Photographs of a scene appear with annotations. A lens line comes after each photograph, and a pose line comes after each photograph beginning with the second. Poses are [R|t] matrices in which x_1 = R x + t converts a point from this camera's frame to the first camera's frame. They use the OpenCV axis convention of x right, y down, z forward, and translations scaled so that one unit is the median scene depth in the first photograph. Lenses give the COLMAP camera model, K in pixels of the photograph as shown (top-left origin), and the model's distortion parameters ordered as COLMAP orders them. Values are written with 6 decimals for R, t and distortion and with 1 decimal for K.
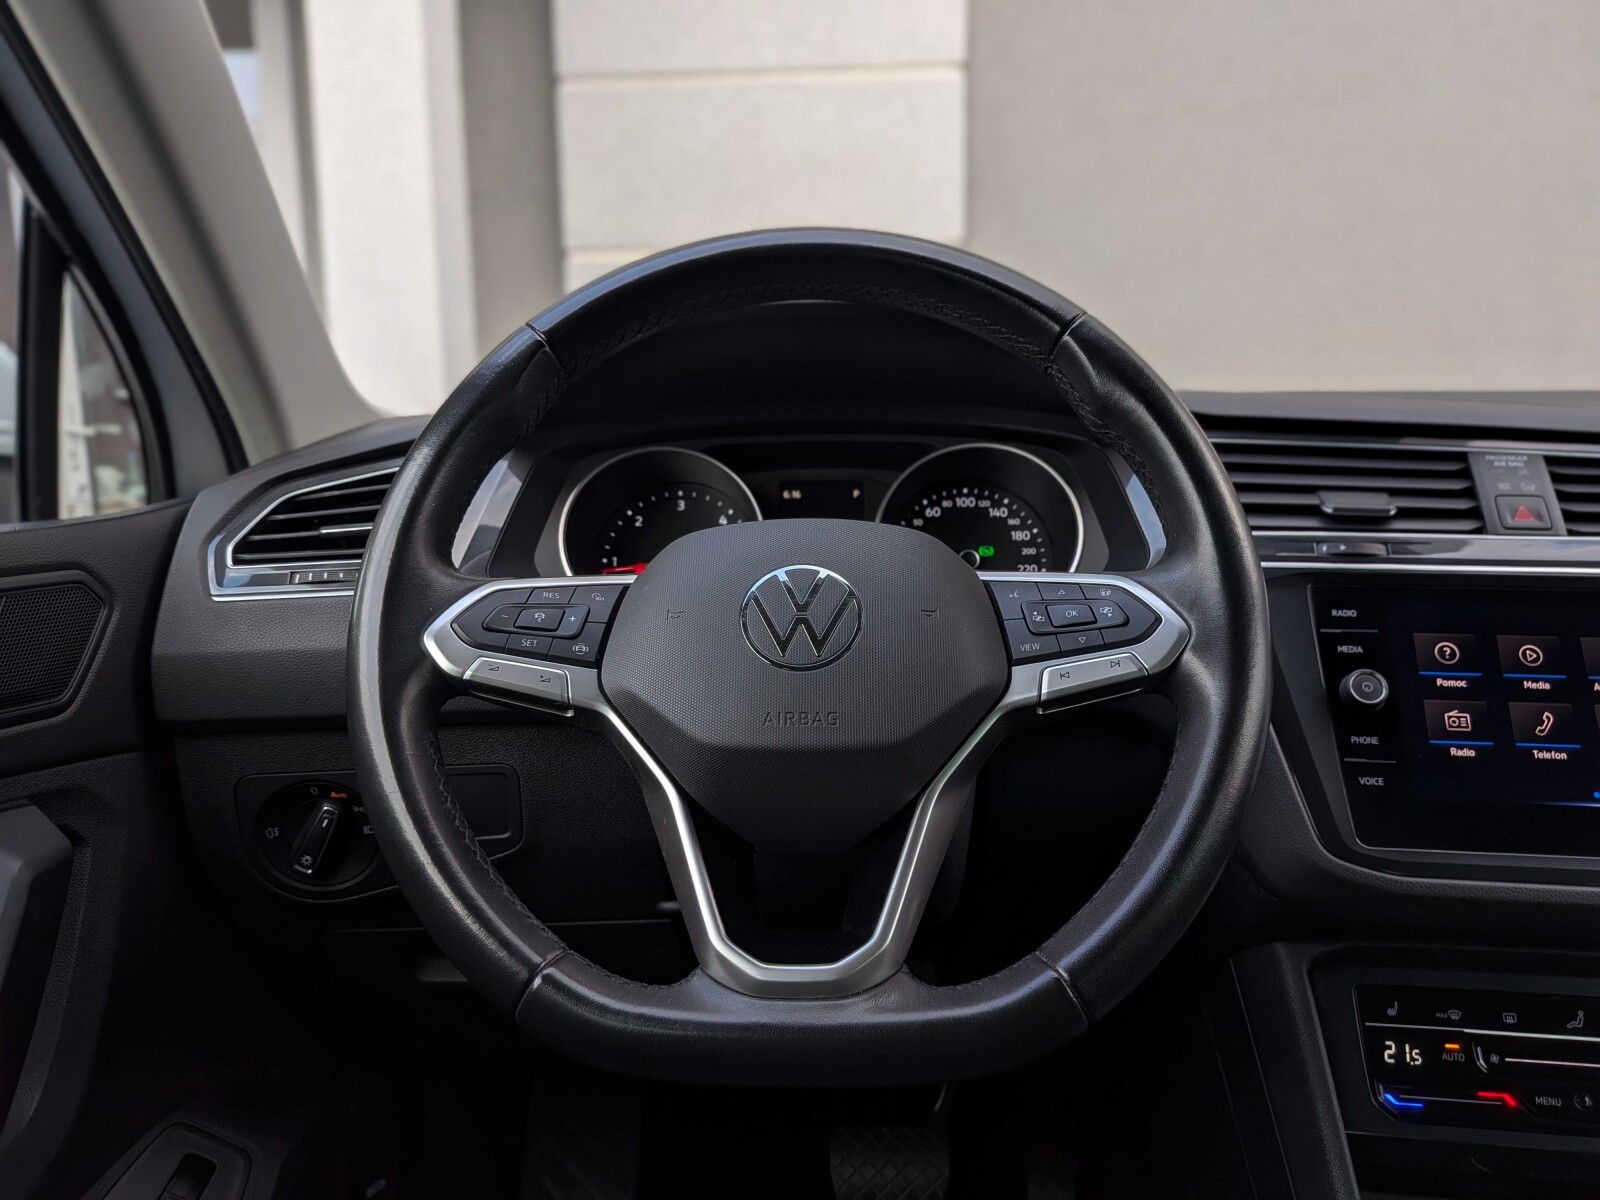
lens RADIAL K [[1176.2, 0, 805.7], [0, 1176.2, 589.2], [0, 0, 1]] dist [0.049988, -0.098851]
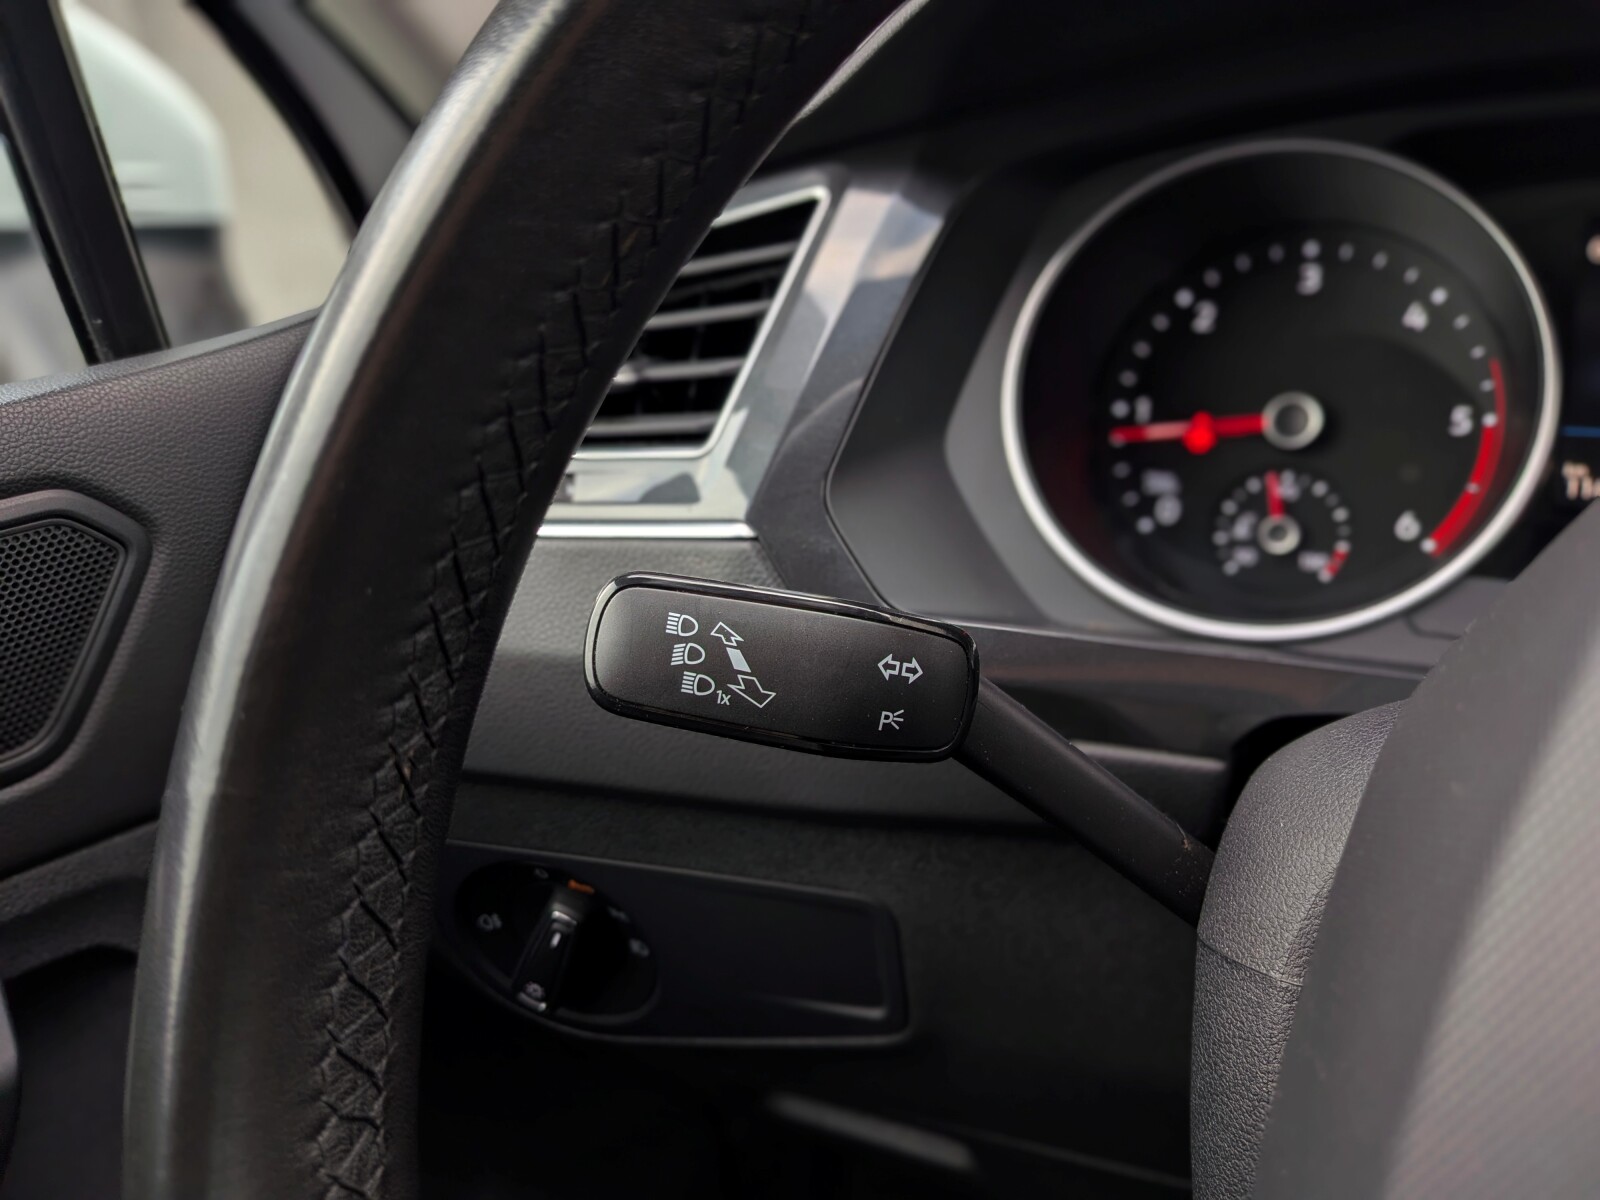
lens RADIAL K [[1176.2, 0, 813.3], [0, 1176.2, 594.9], [0, 0, 1]] dist [0.049988, -0.098851]
pose [[0.901593, 0.099565, -0.420970, -0.100408], [0.017069, 0.964207, 0.264602, -0.101560], [0.432247, -0.245749, 0.867623, 0.686773]]
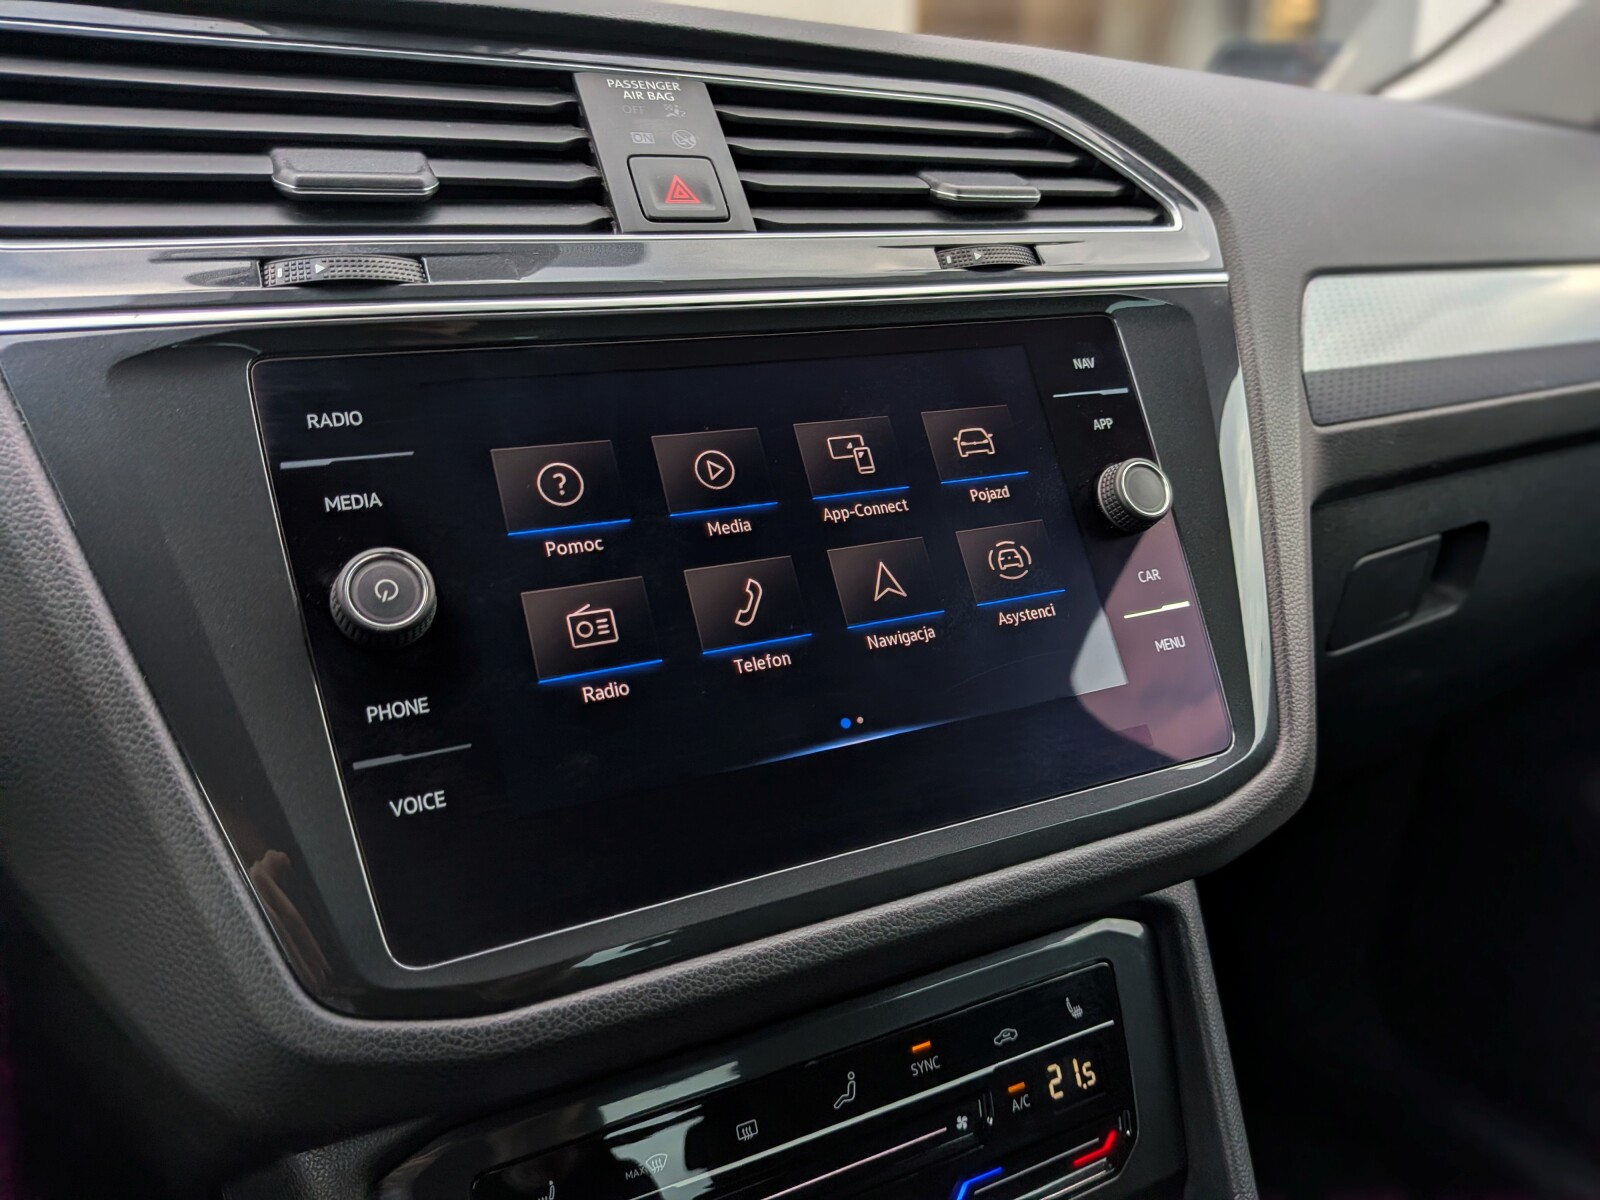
lens RADIAL K [[1176.2, 0, 800.0], [0, 1176.2, 591.0], [0, 0, 1]] dist [0.049988, -0.098851]
pose [[0.829104, -0.177685, 0.530107, 0.367571], [0.083423, 0.976857, 0.196953, 0.010568], [-0.552835, -0.119071, 0.824740, 0.556038]]
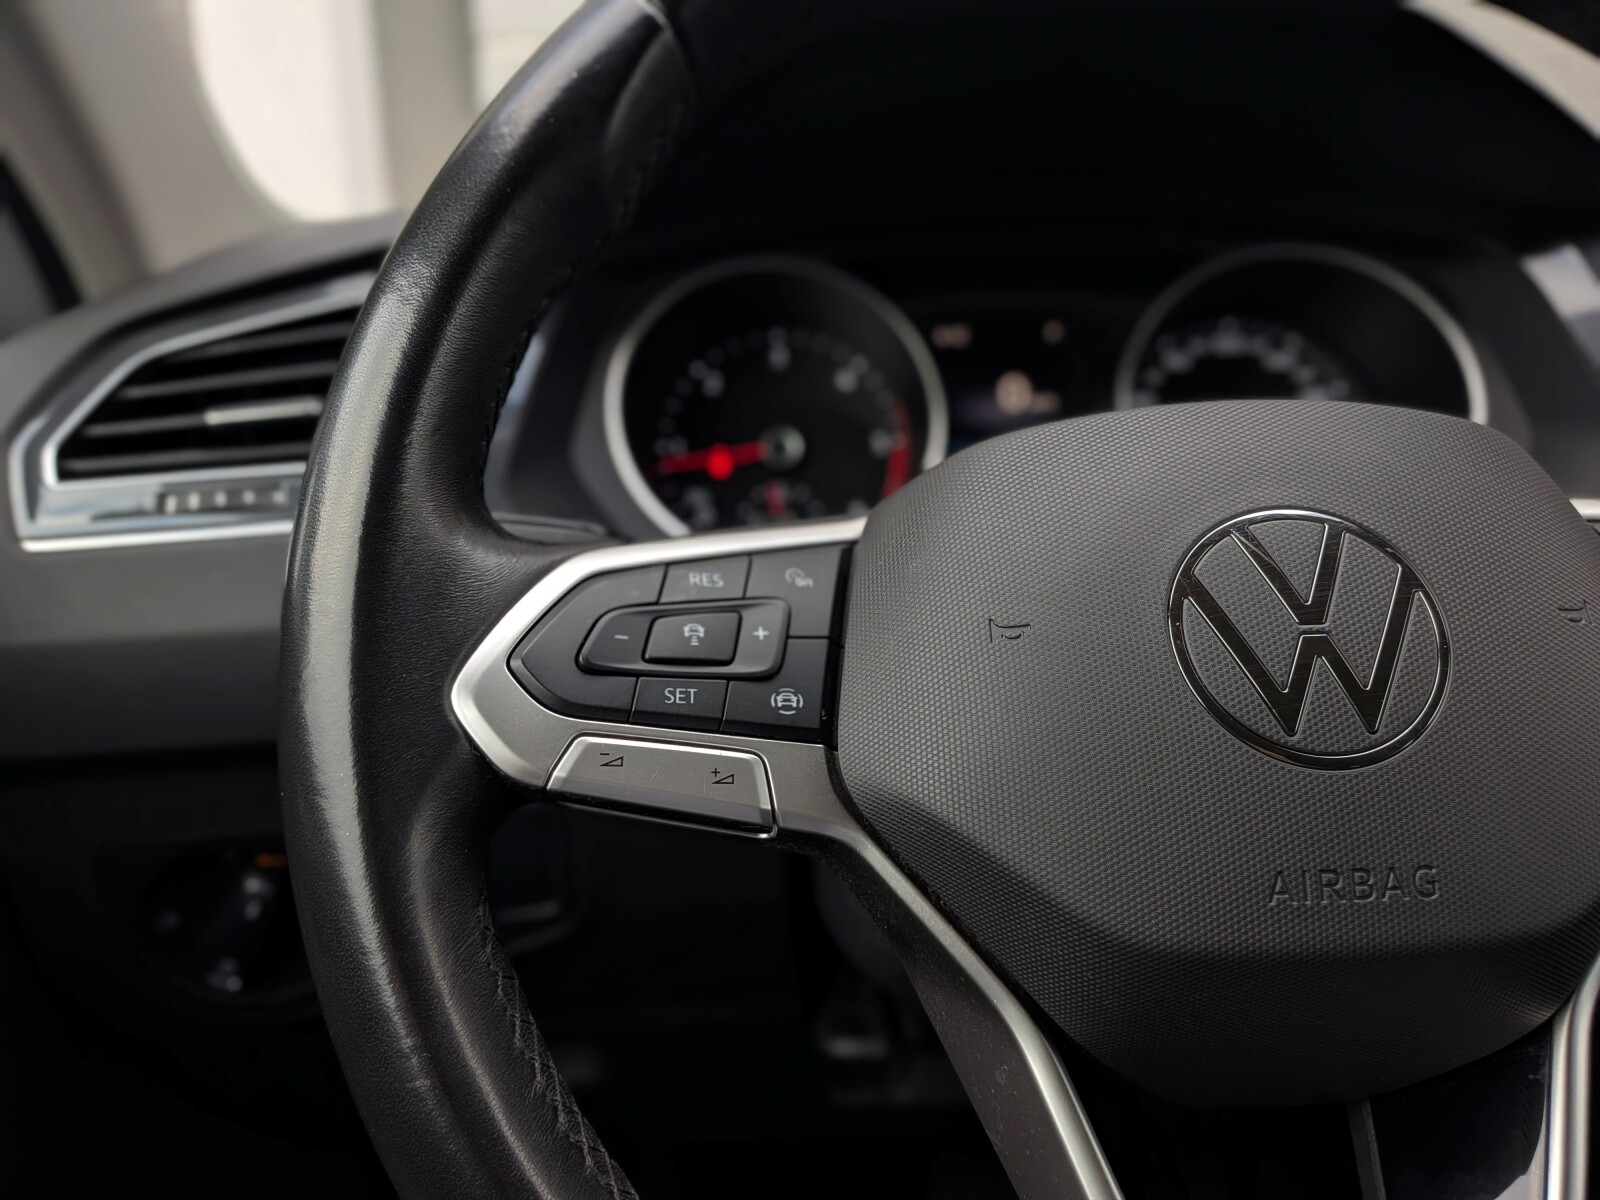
lens RADIAL K [[1176.2, 0, 772.2], [0, 1176.2, 560.8], [0, 0, 1]] dist [0.049988, -0.098851]
pose [[0.999115, -0.023238, 0.035057, -0.176548], [0.018862, 0.992550, 0.120367, -0.049541], [-0.037593, -0.119599, 0.992110, 0.458331]]
